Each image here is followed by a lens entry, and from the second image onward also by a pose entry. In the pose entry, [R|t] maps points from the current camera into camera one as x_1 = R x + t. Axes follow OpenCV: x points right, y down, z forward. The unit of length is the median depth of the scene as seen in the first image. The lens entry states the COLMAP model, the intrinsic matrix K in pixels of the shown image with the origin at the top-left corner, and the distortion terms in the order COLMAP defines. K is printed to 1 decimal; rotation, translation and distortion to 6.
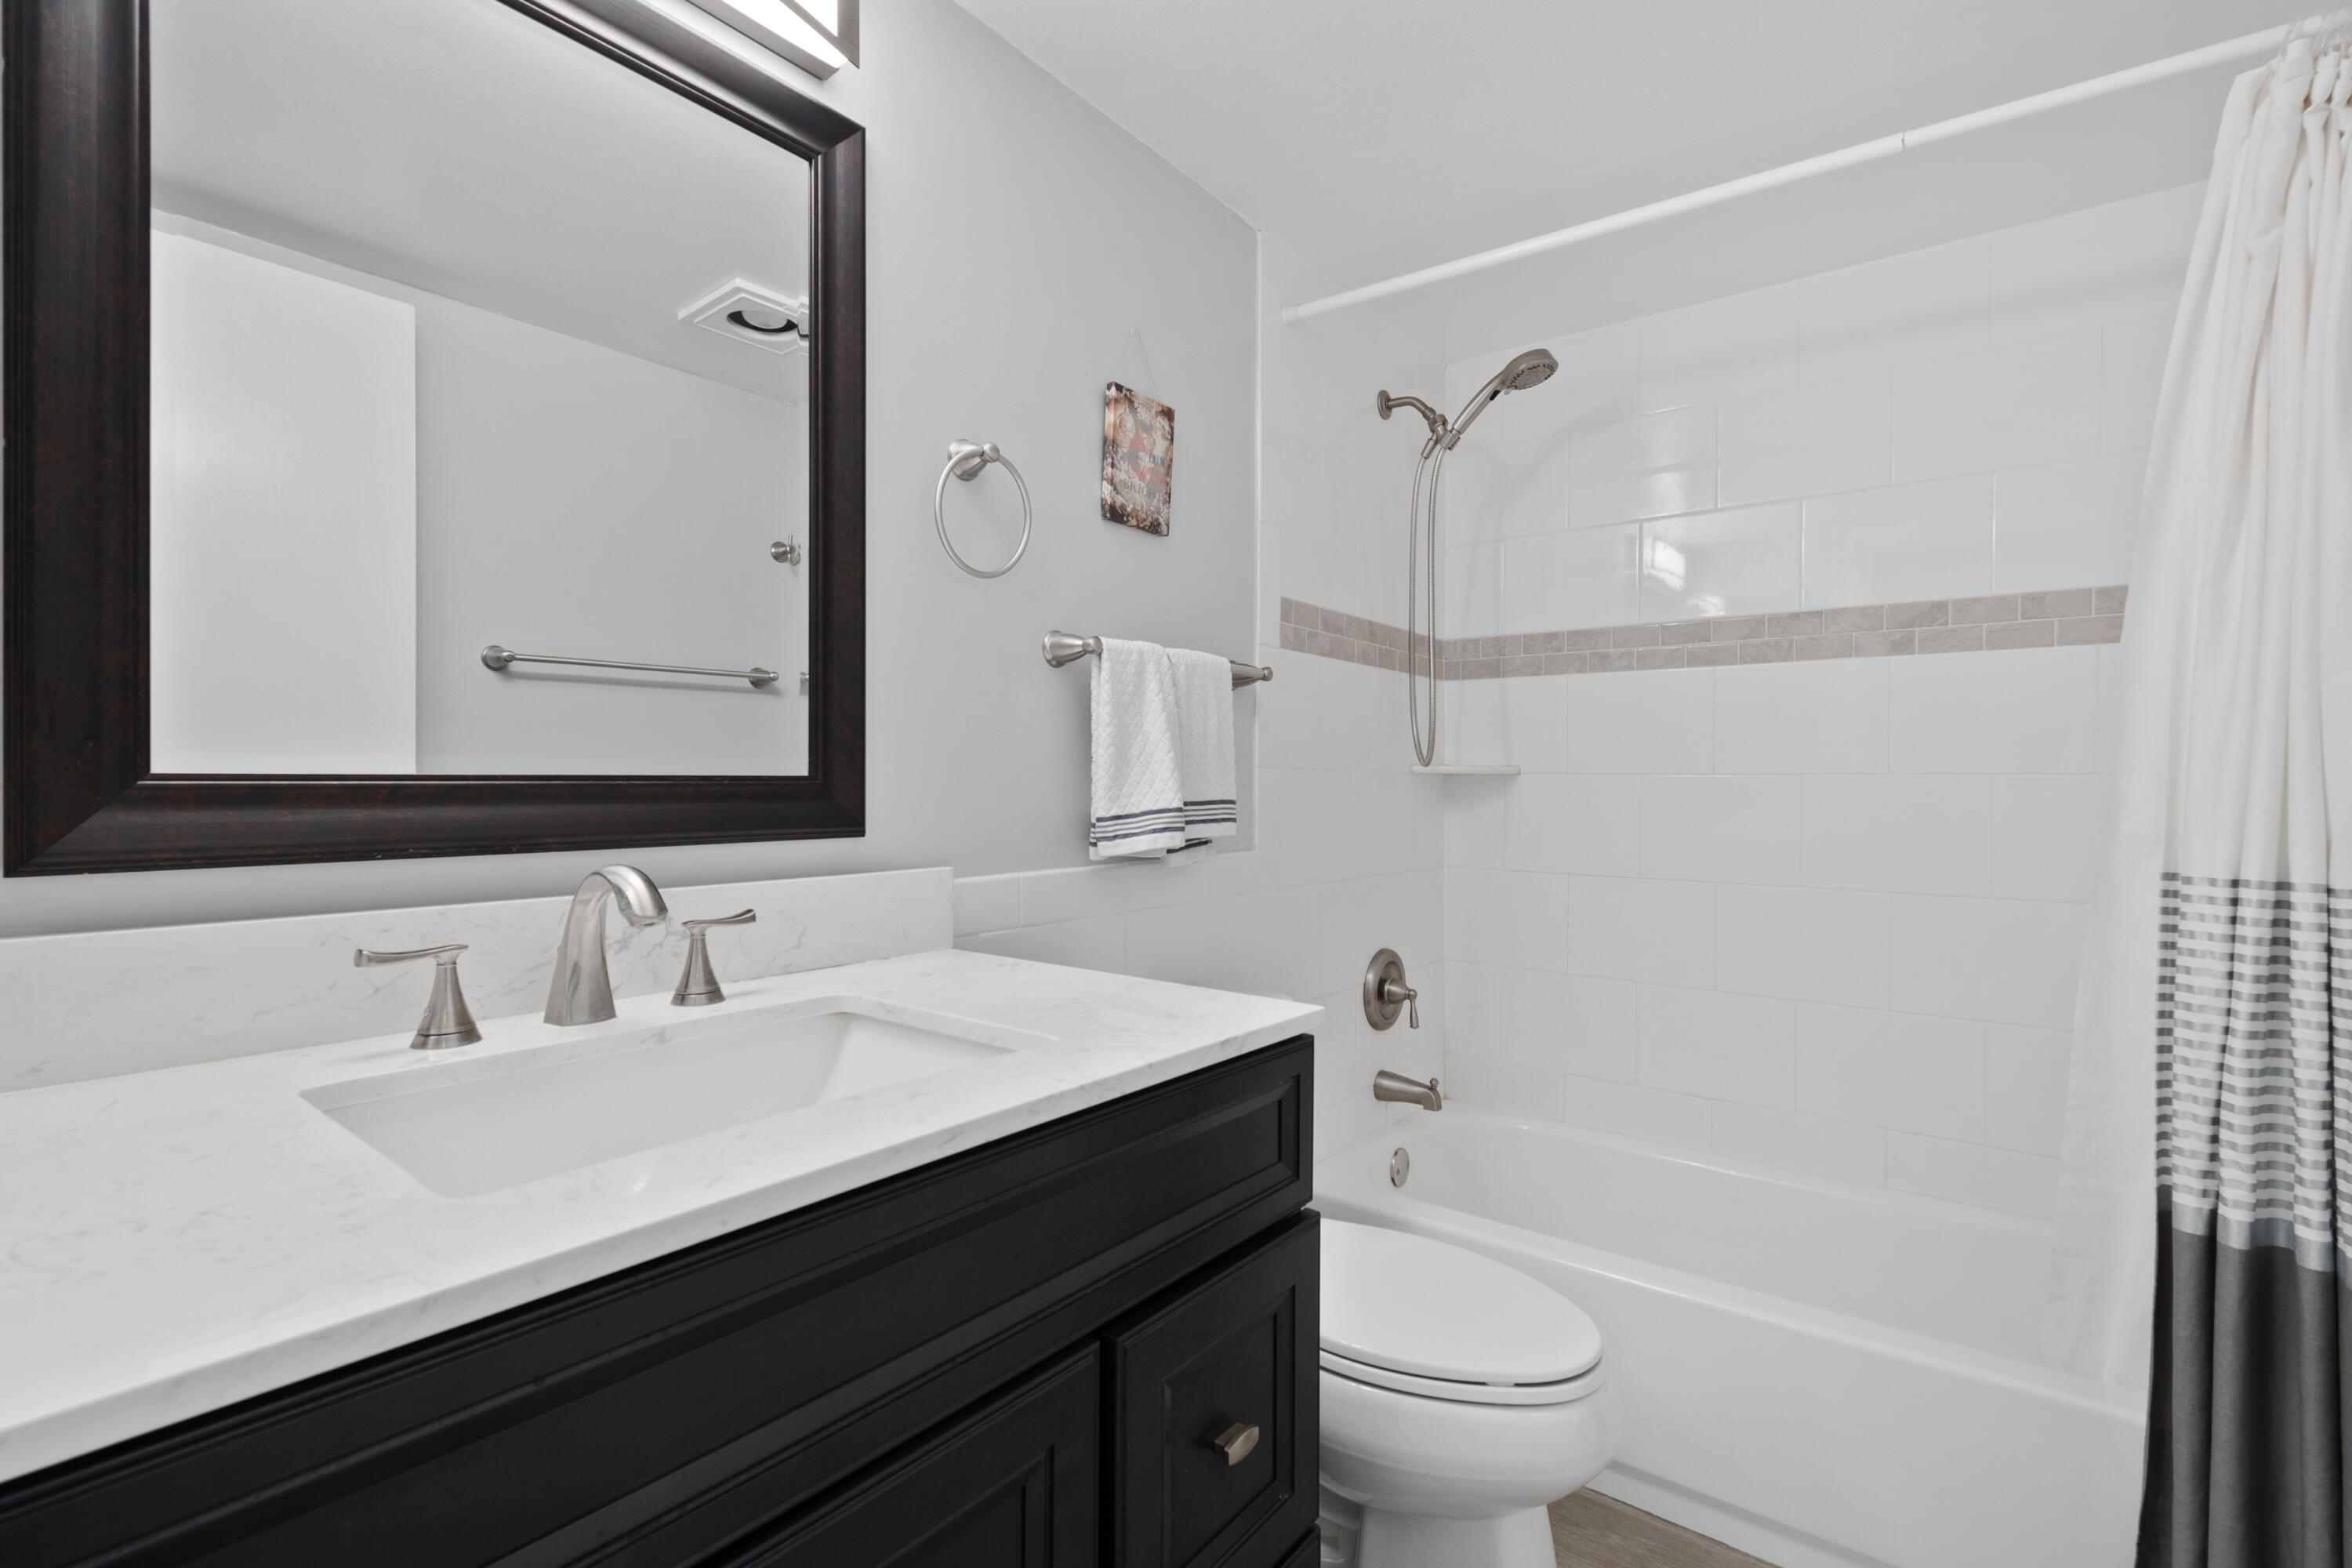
lens RADIAL K [[1072.1, 0, 1169.9], [0, 1072.1, 778.3], [0, 0, 1]] dist [-0.000213, 0.000099]
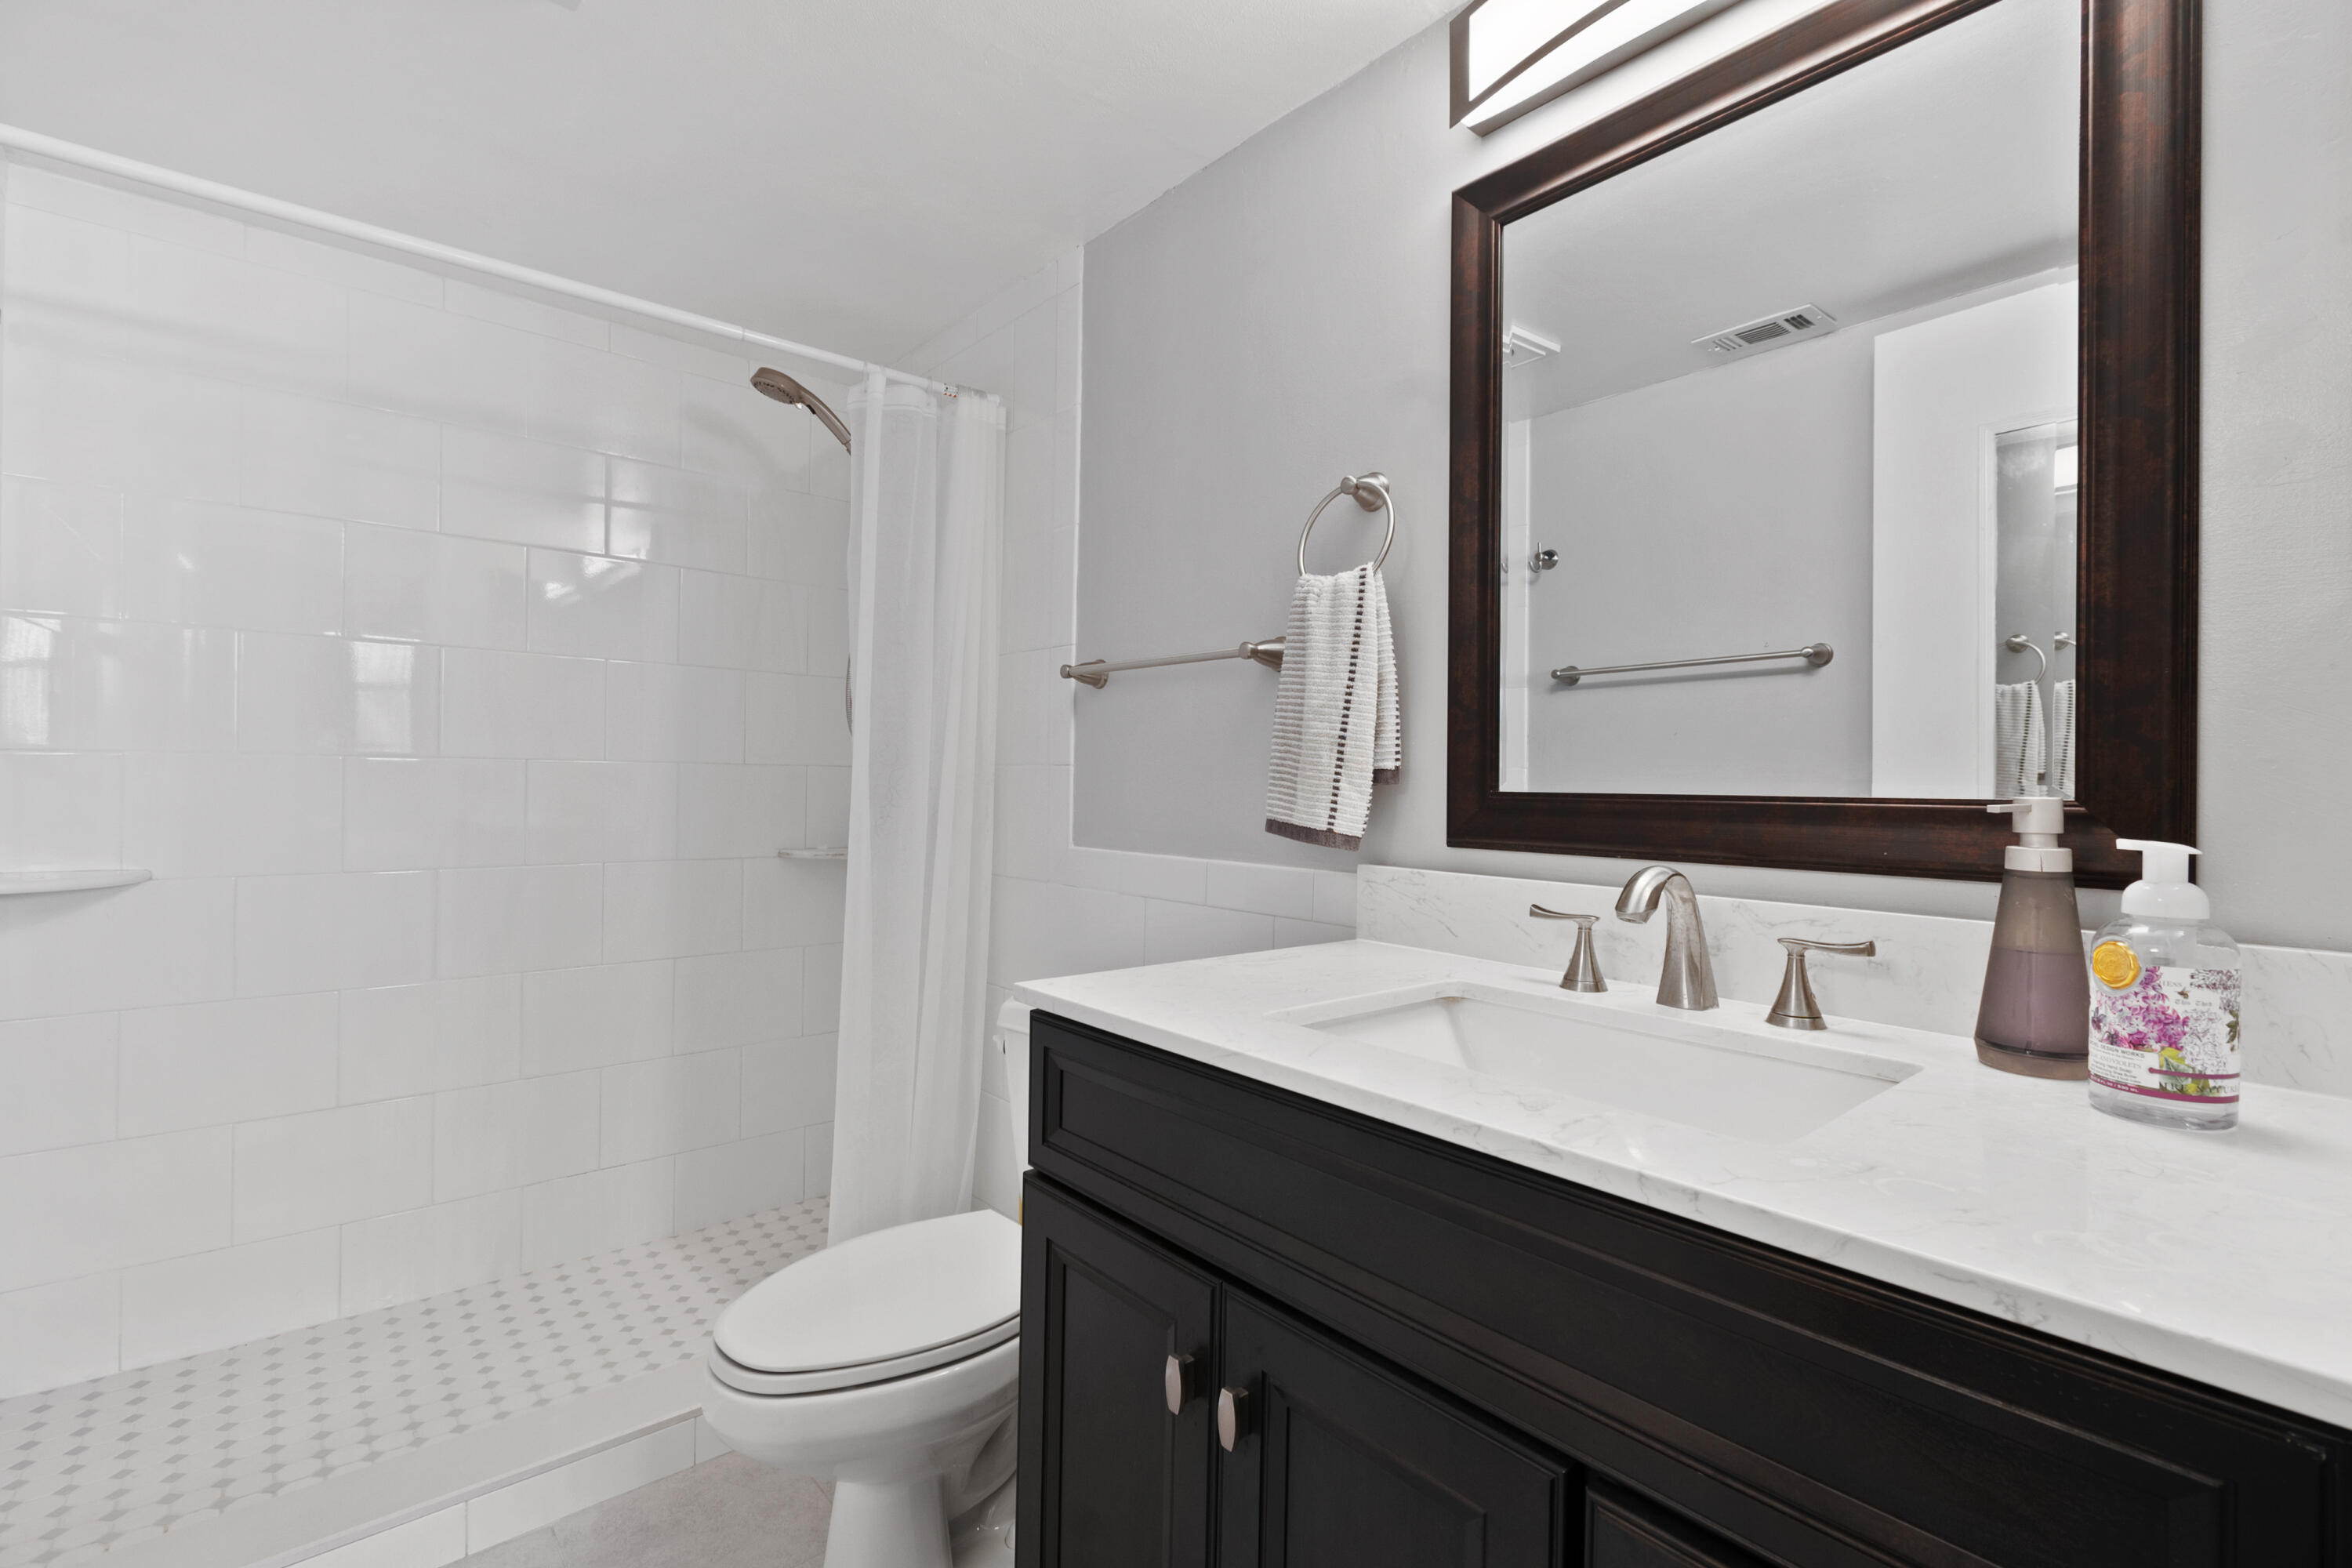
lens RADIAL K [[1072.1, 0, 1169.9], [0, 1072.1, 778.3], [0, 0, 1]] dist [-0.000213, 0.000099]
pose [[-0.210162, 0.005710, -0.977650, 0.707734], [0.002707, 0.999983, 0.005258, -0.019603], [0.977663, -0.001542, -0.210174, 0.751225]]
